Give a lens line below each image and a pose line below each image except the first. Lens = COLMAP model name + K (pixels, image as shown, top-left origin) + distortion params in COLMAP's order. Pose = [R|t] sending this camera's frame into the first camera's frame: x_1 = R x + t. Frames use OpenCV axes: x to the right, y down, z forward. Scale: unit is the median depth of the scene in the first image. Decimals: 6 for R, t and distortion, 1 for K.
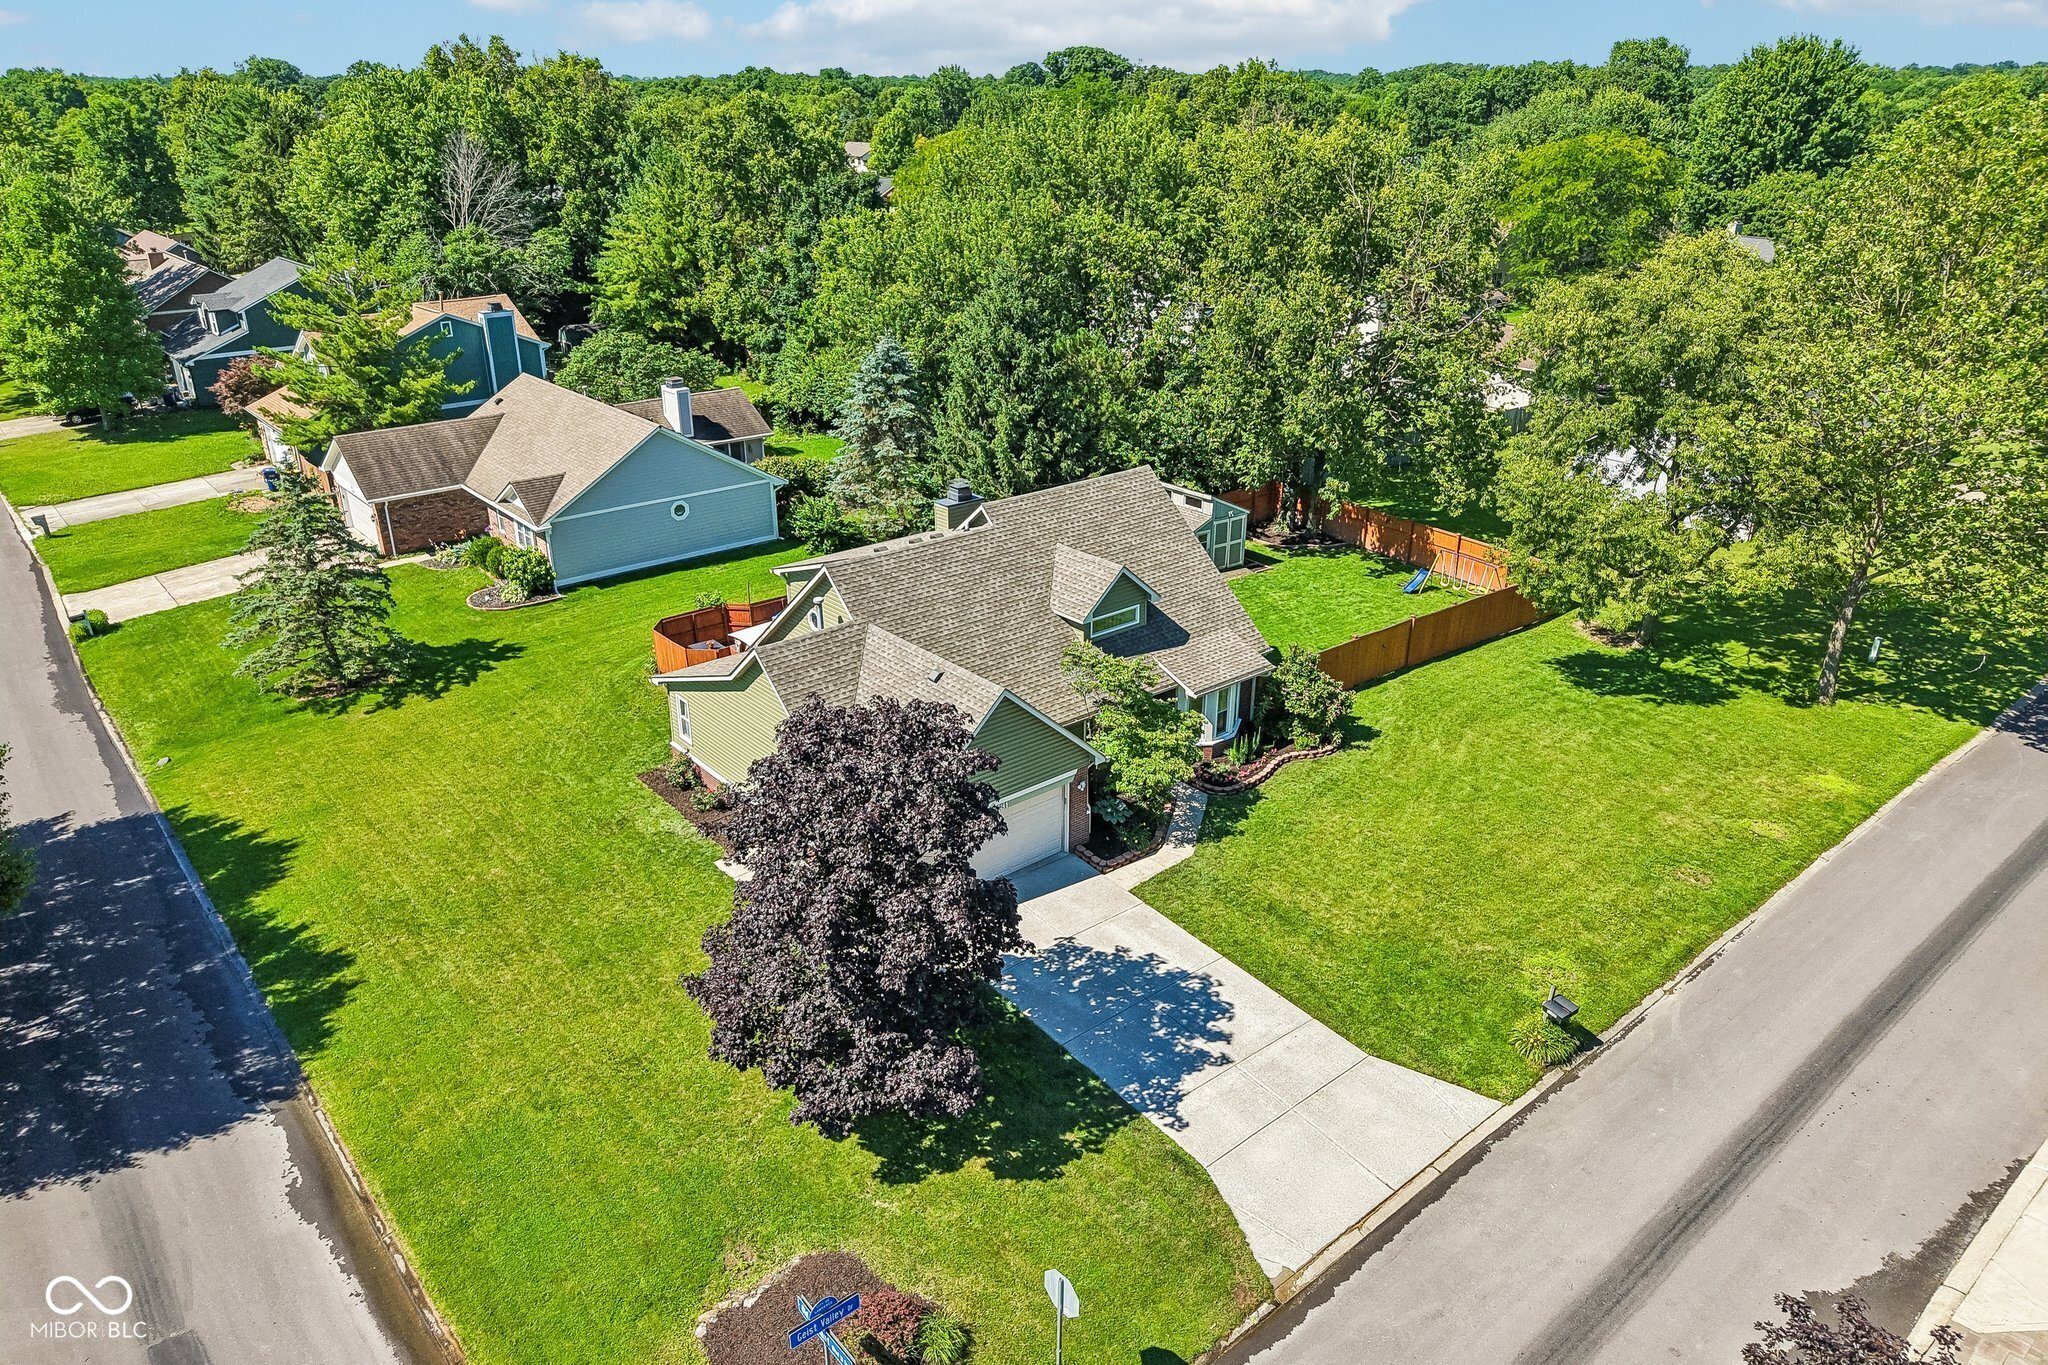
lens RADIAL K [[1370.4, 0, 1027.2], [0, 1370.4, 690.9], [0, 0, 1]] dist [0.015755, -0.022899]
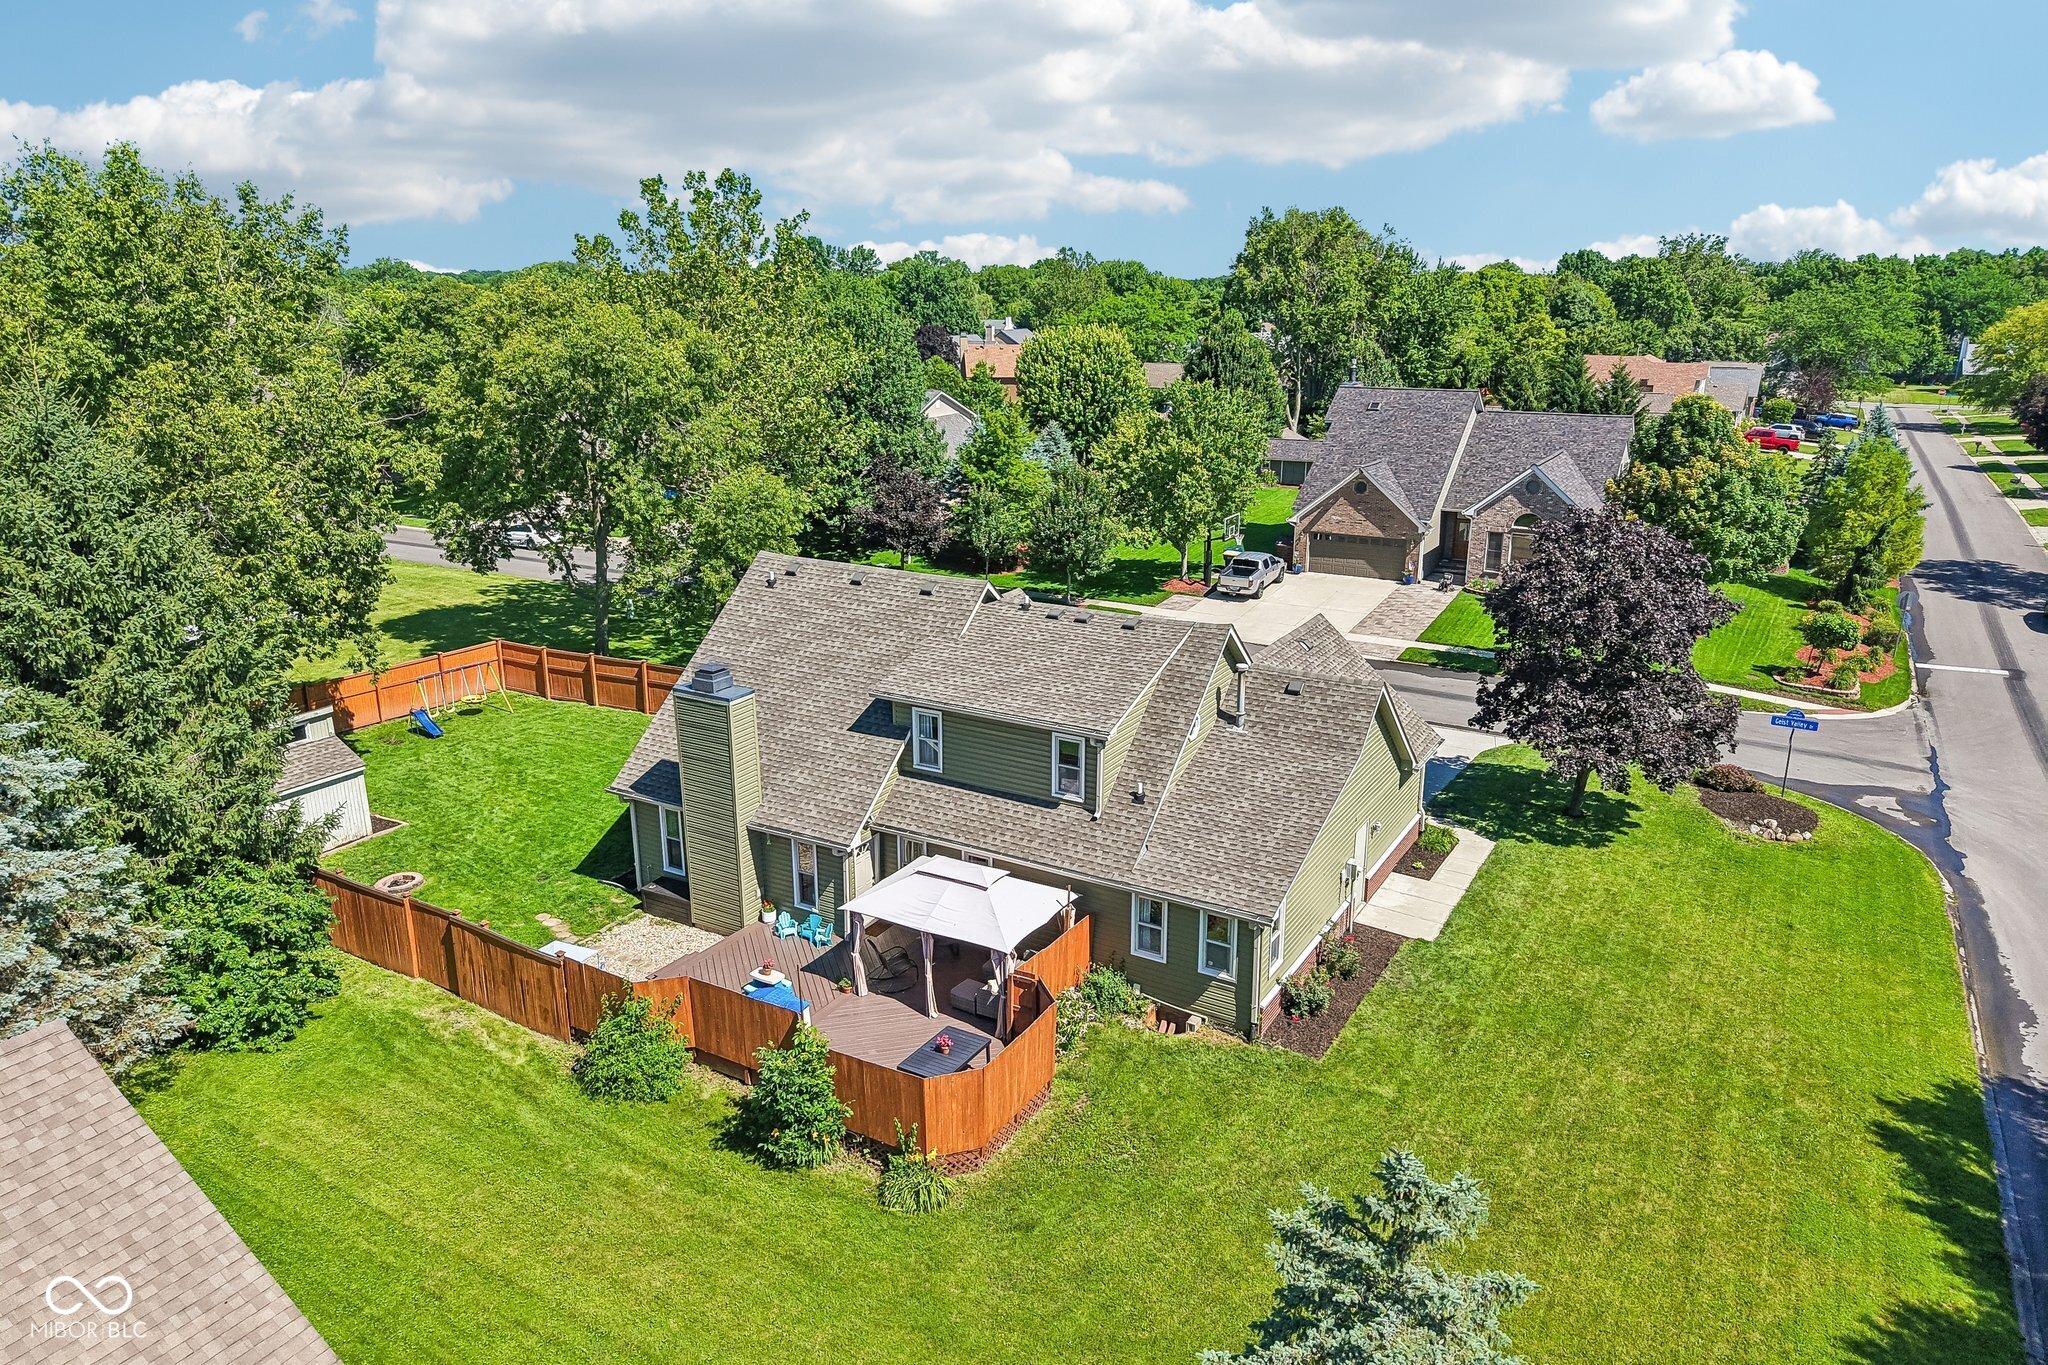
lens RADIAL K [[1370.4, 0, 1022.3], [0, 1370.4, 672.0], [0, 0, 1]] dist [0.015755, -0.022899]
pose [[-0.342425, -0.255801, 0.904052, -0.892061], [0.379751, 0.842442, 0.382205, -0.448886], [-0.859380, 0.474192, -0.191333, 1.342663]]
